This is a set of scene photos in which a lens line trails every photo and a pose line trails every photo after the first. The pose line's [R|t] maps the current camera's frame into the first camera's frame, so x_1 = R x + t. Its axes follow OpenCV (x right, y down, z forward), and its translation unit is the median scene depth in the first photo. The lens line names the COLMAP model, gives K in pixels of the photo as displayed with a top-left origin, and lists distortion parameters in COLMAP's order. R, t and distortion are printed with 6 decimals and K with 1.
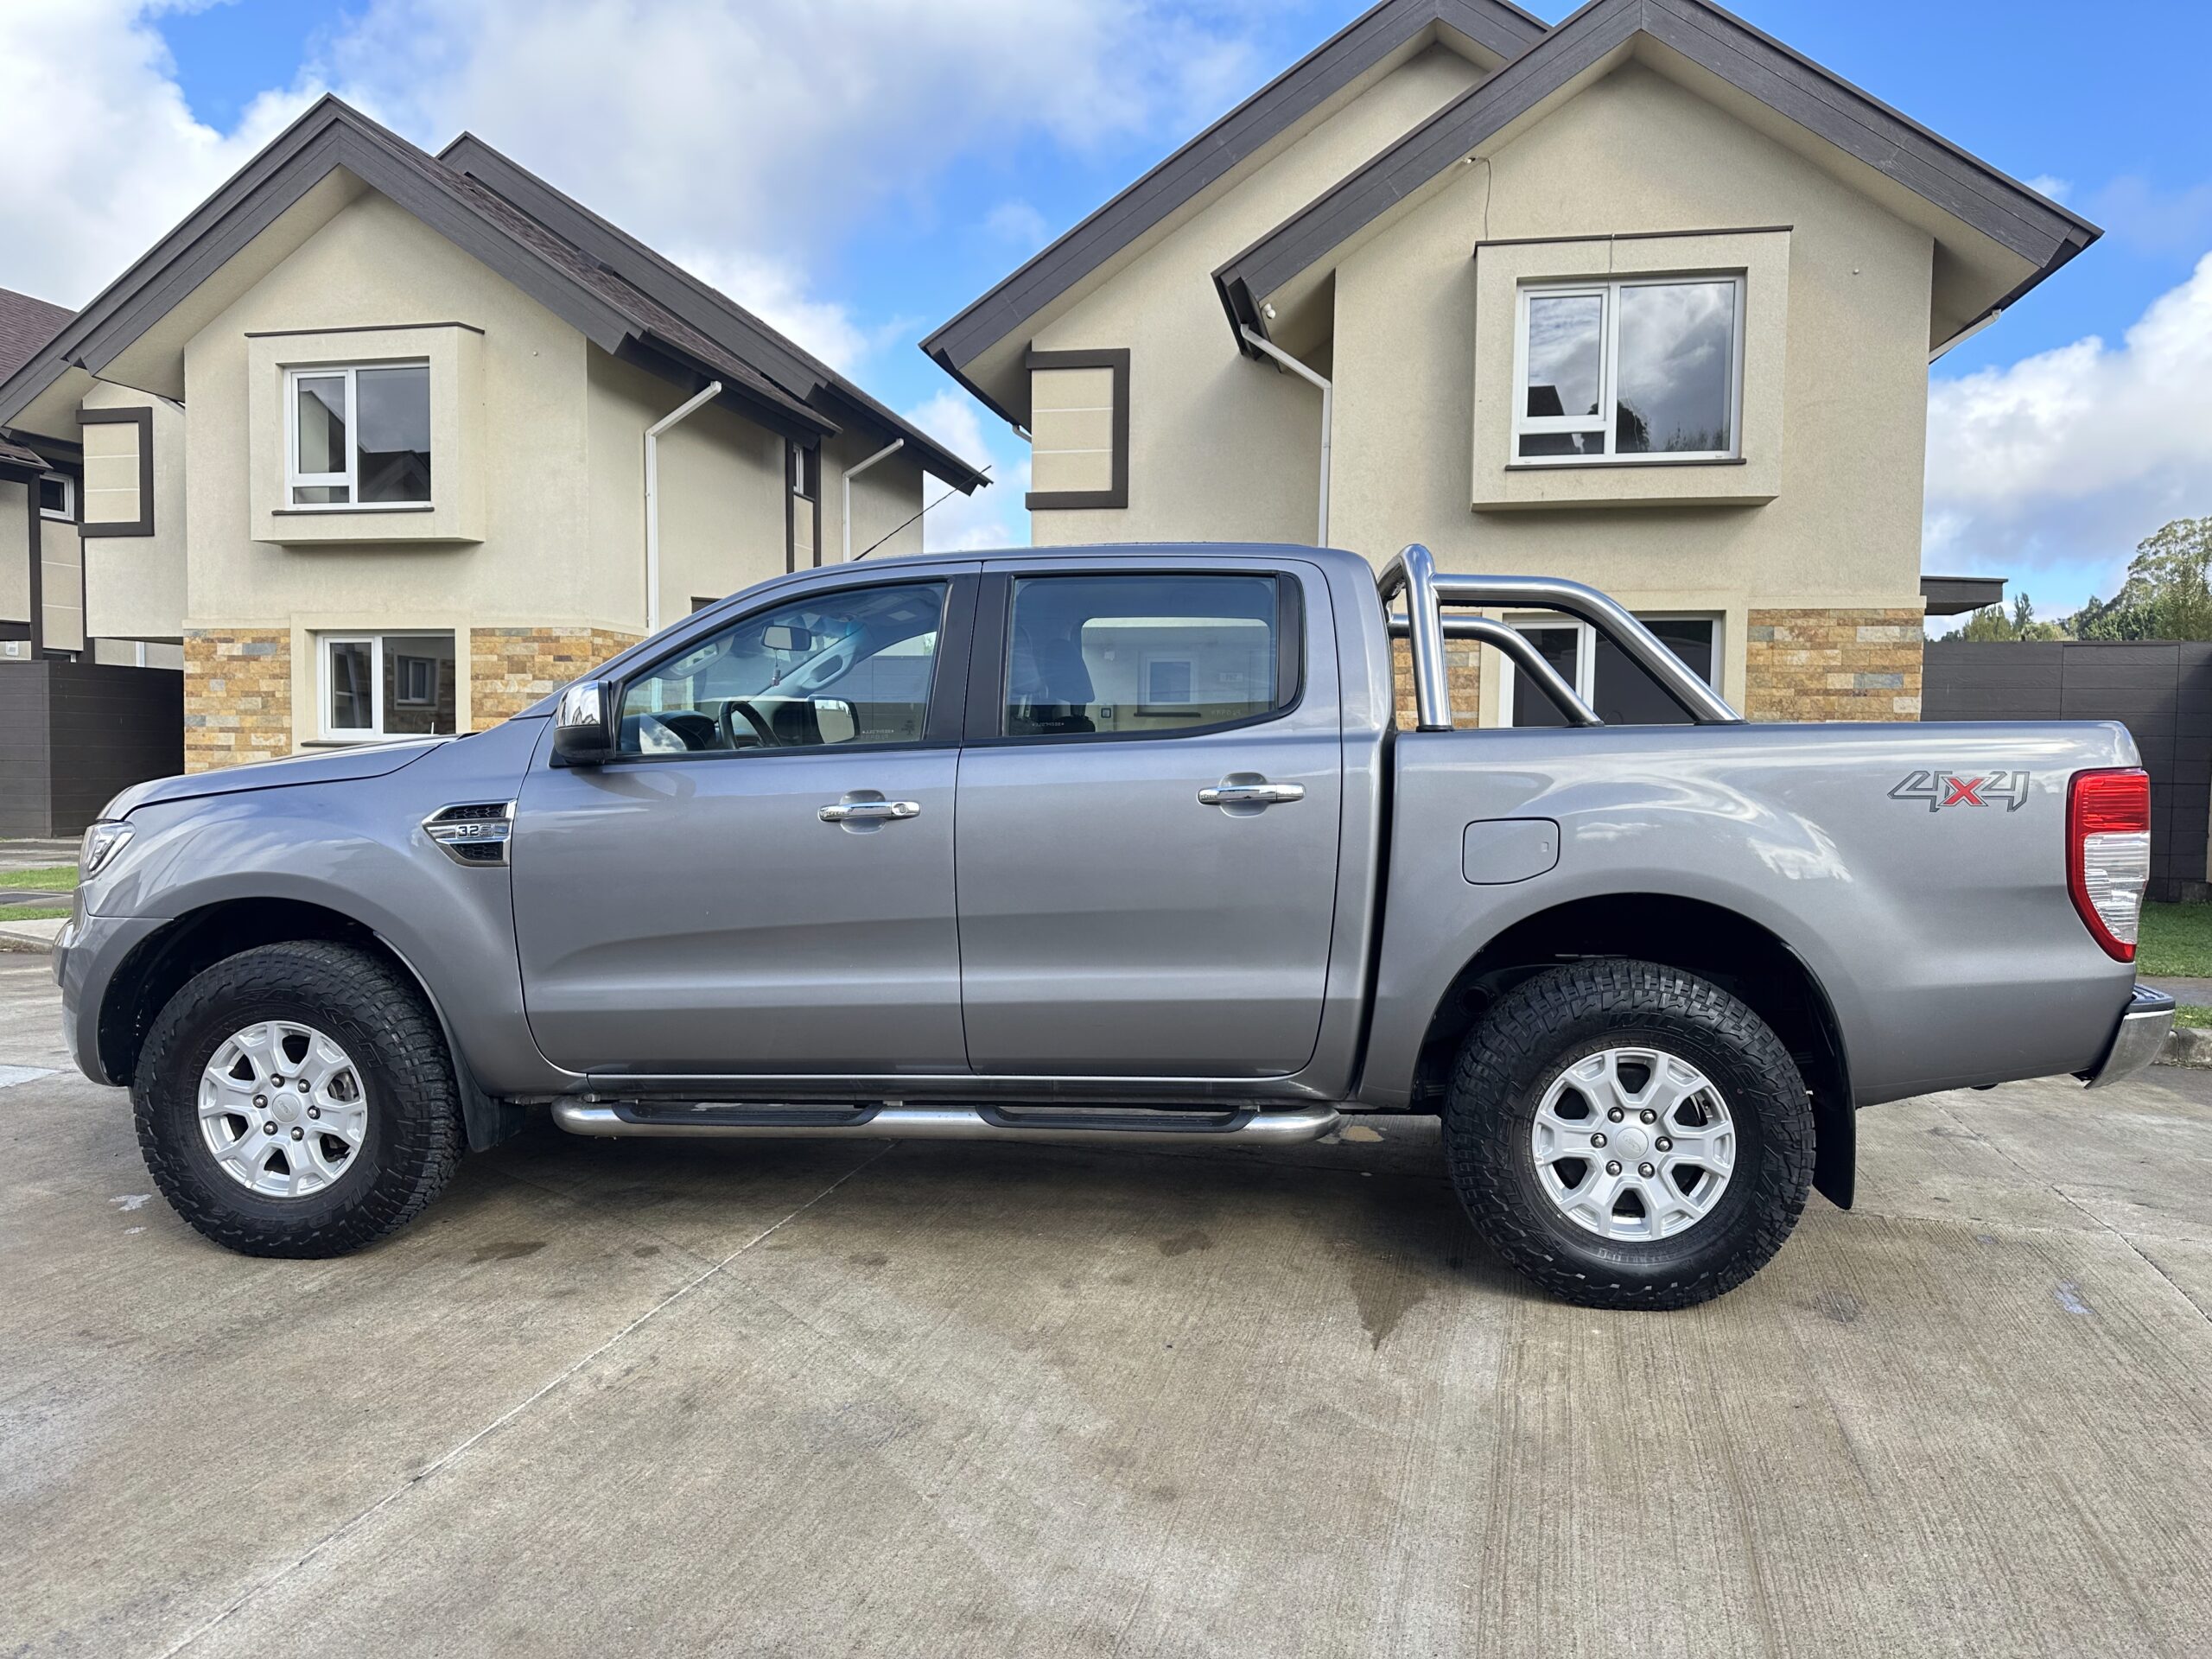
lens RADIAL K [[1553.7, 0, 1103.0], [0, 1553.7, 847.2], [0, 0, 1]] dist [0.041020, -0.056125]
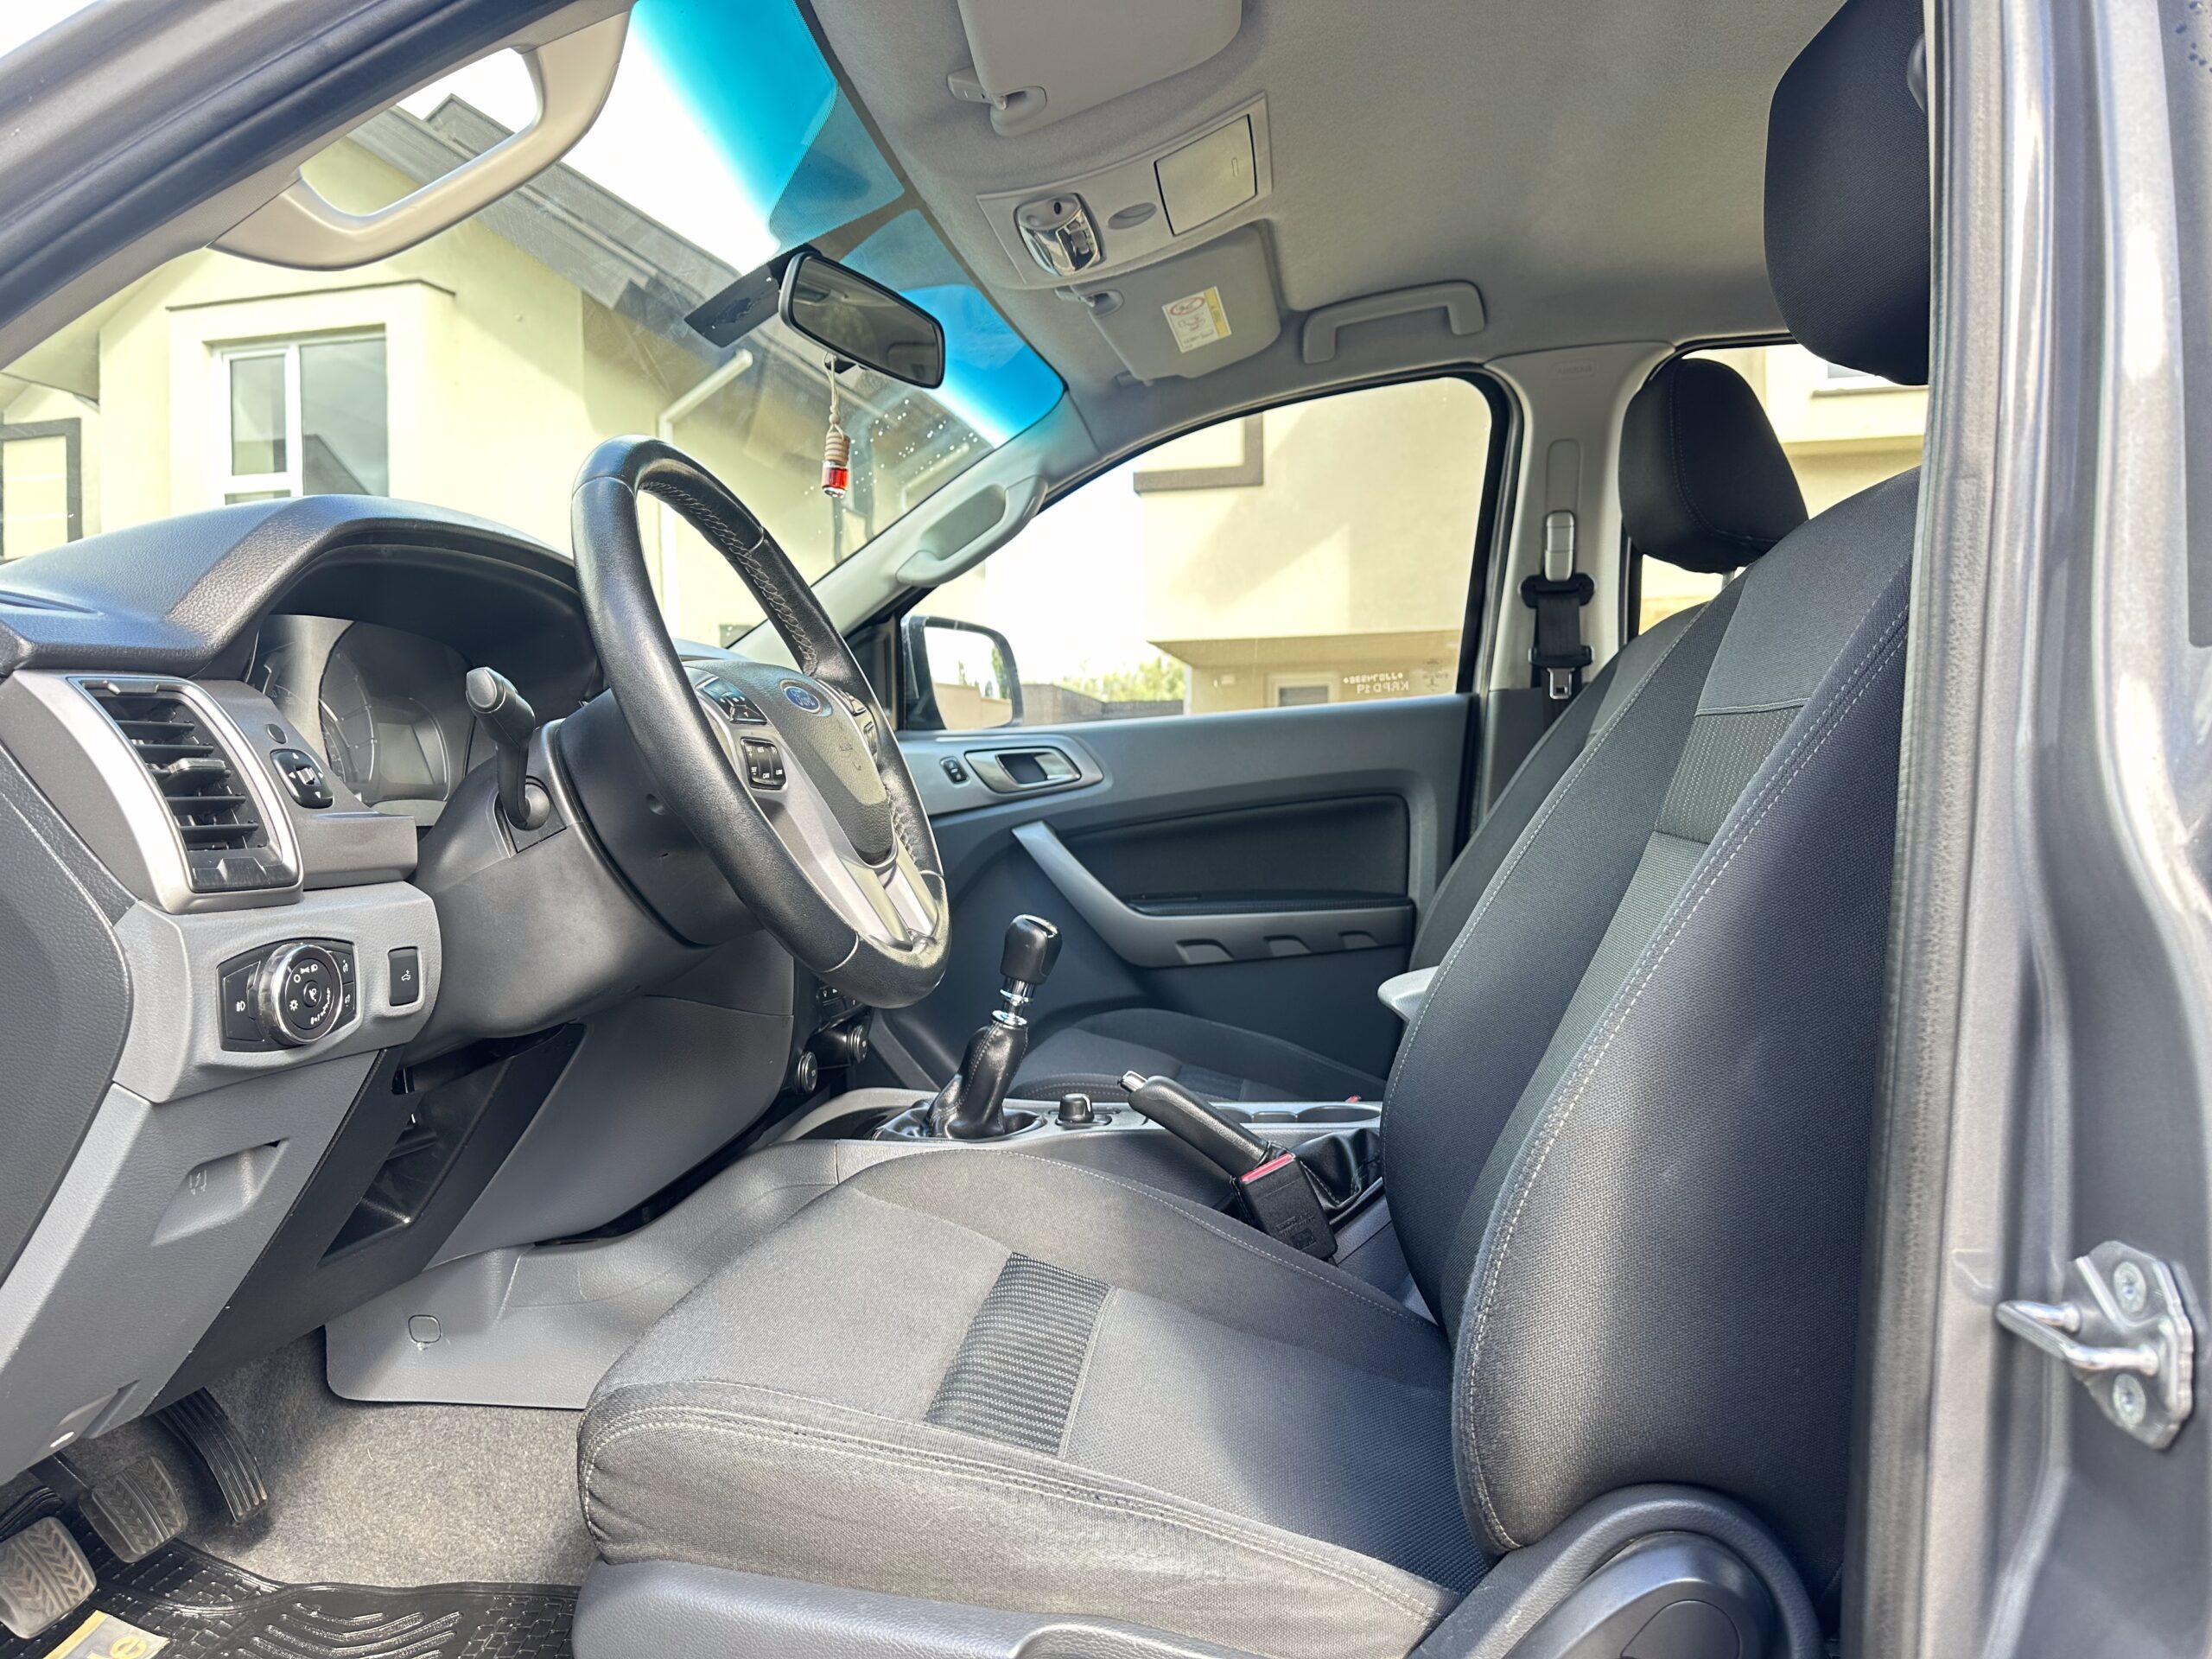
lens RADIAL K [[1553.7, 0, 1111.6], [0, 1553.7, 848.7], [0, 0, 1]] dist [0.041020, -0.056125]
pose [[0.999383, -0.024015, -0.025643, -0.055464], [0.023111, 0.999120, -0.034988, -0.010640], [0.026460, 0.034373, 0.999059, 0.263628]]
